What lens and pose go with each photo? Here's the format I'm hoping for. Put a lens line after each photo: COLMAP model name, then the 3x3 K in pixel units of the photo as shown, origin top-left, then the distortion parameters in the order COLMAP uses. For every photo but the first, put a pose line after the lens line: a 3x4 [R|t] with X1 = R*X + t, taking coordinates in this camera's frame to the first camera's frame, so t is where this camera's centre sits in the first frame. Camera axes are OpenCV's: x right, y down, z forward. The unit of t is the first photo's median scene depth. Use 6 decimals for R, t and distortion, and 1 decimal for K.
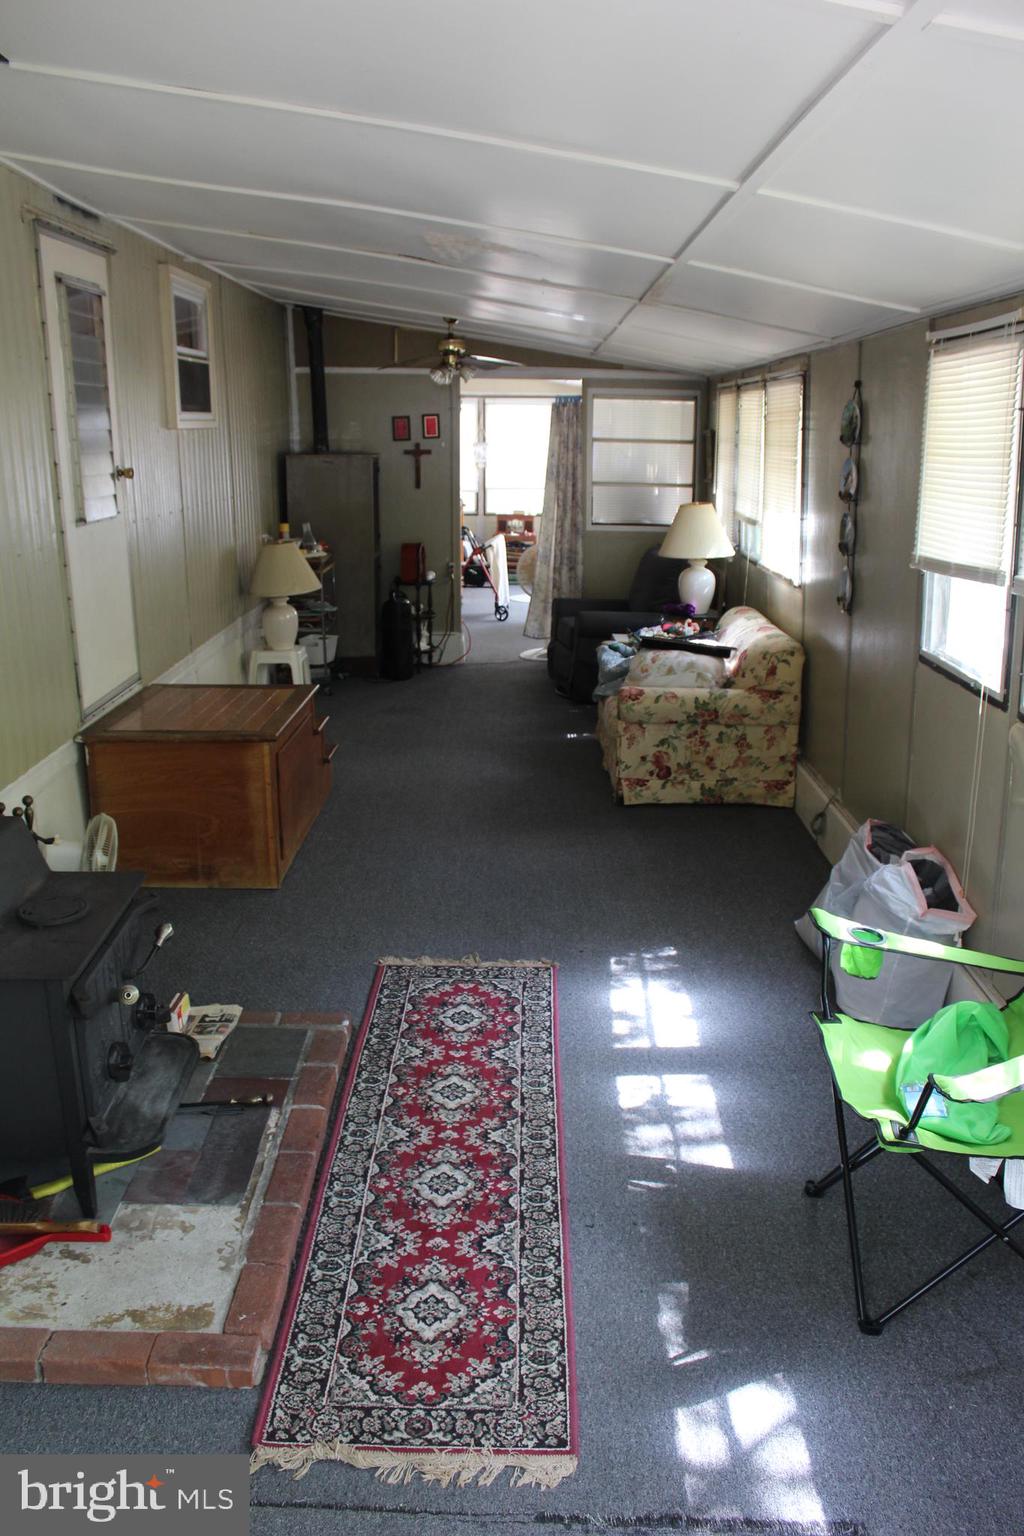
lens RADIAL K [[1277.4, 0, 513.7], [0, 1277.4, 770.4], [0, 0, 1]] dist [-0.119034, 0.056495]
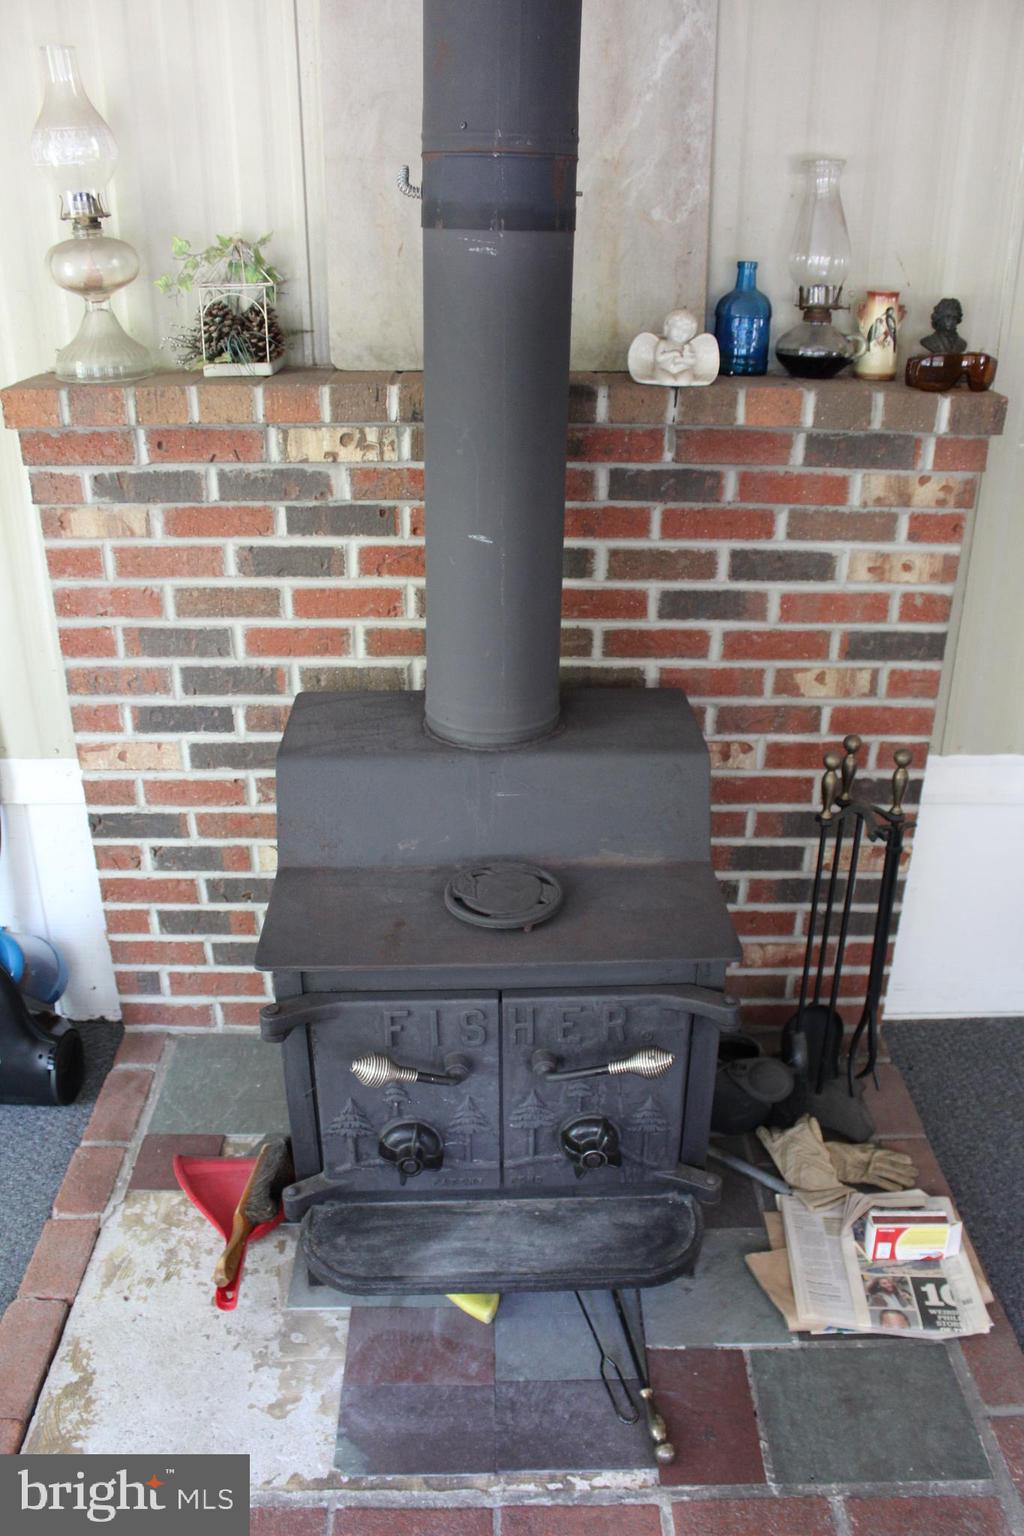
lens RADIAL K [[1277.4, 0, 513.0], [0, 1277.4, 768.0], [0, 0, 1]] dist [-0.119034, 0.056495]
pose [[0.007314, 0.431773, -0.901952, 0.145368], [-0.265367, 0.870475, 0.414553, -0.182415], [0.964120, 0.236316, 0.120945, 0.866948]]
